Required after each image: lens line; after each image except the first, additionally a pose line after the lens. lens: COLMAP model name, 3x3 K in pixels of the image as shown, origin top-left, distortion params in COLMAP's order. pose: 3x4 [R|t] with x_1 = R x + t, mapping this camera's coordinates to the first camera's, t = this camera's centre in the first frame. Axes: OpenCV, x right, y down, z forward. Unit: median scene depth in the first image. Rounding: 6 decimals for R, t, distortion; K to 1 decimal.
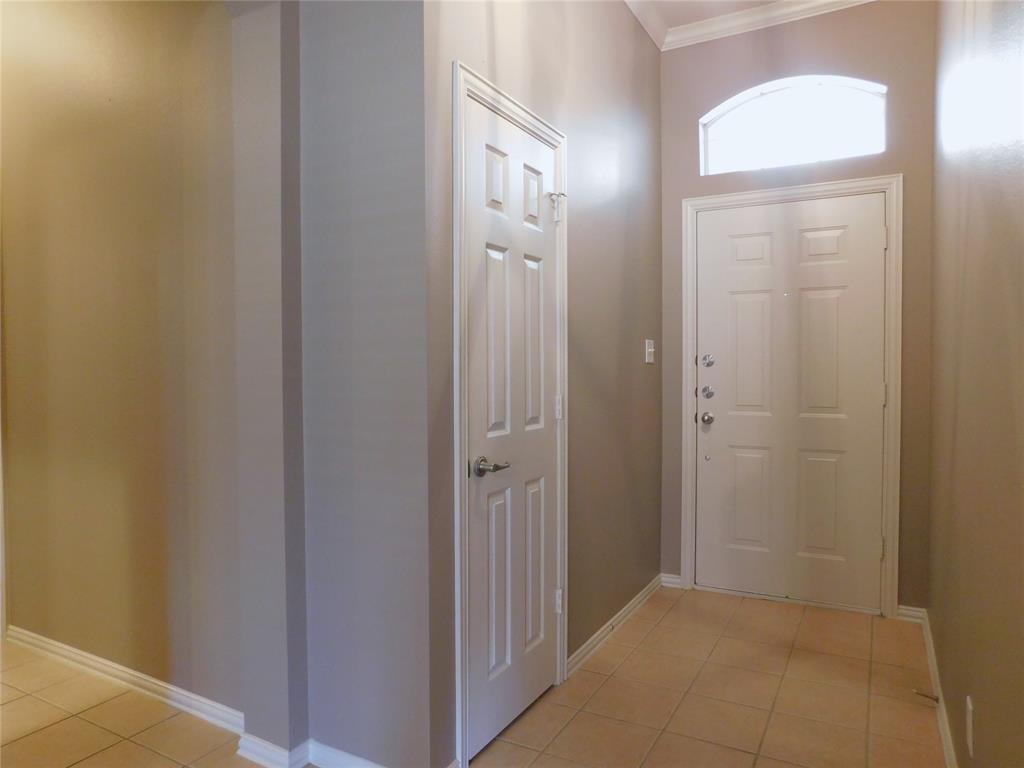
lens RADIAL K [[681.3, 0, 510.9], [0, 681.3, 380.4], [0, 0, 1]] dist [-0.045815, 0.010868]
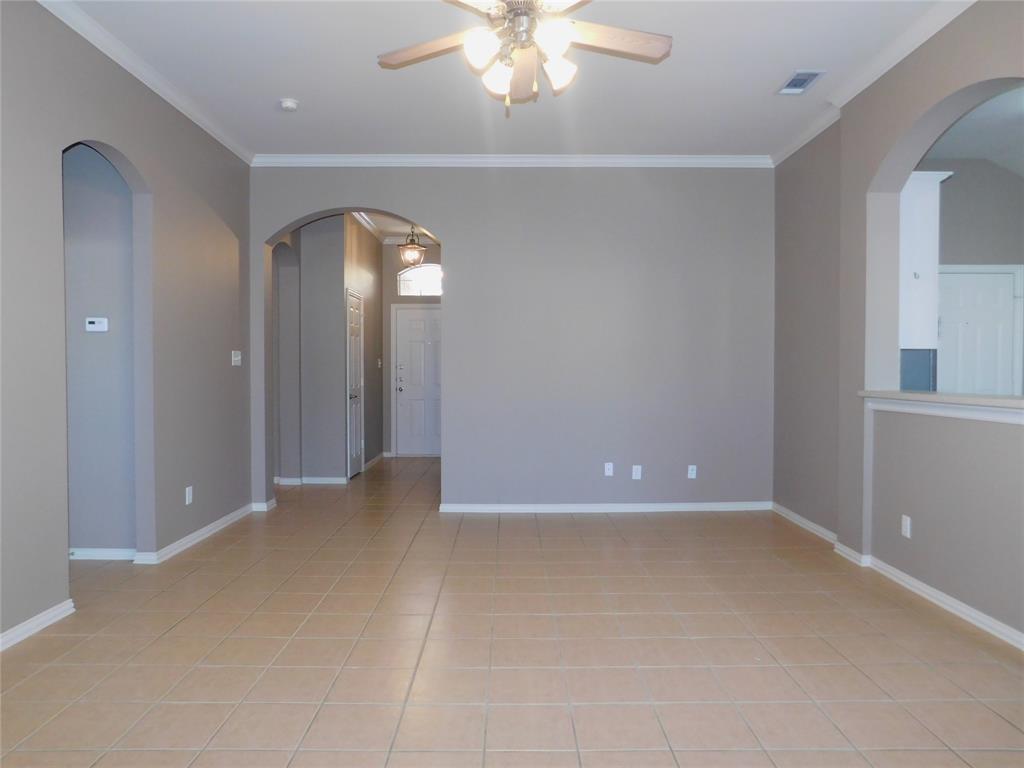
lens RADIAL K [[681.3, 0, 511.8], [0, 681.3, 382.4], [0, 0, 1]] dist [-0.045815, 0.010868]
pose [[0.871136, -0.009186, 0.490956, -0.611420], [0.009495, 0.999953, 0.001861, 0.029159], [-0.490950, 0.003040, 0.871182, -1.458418]]
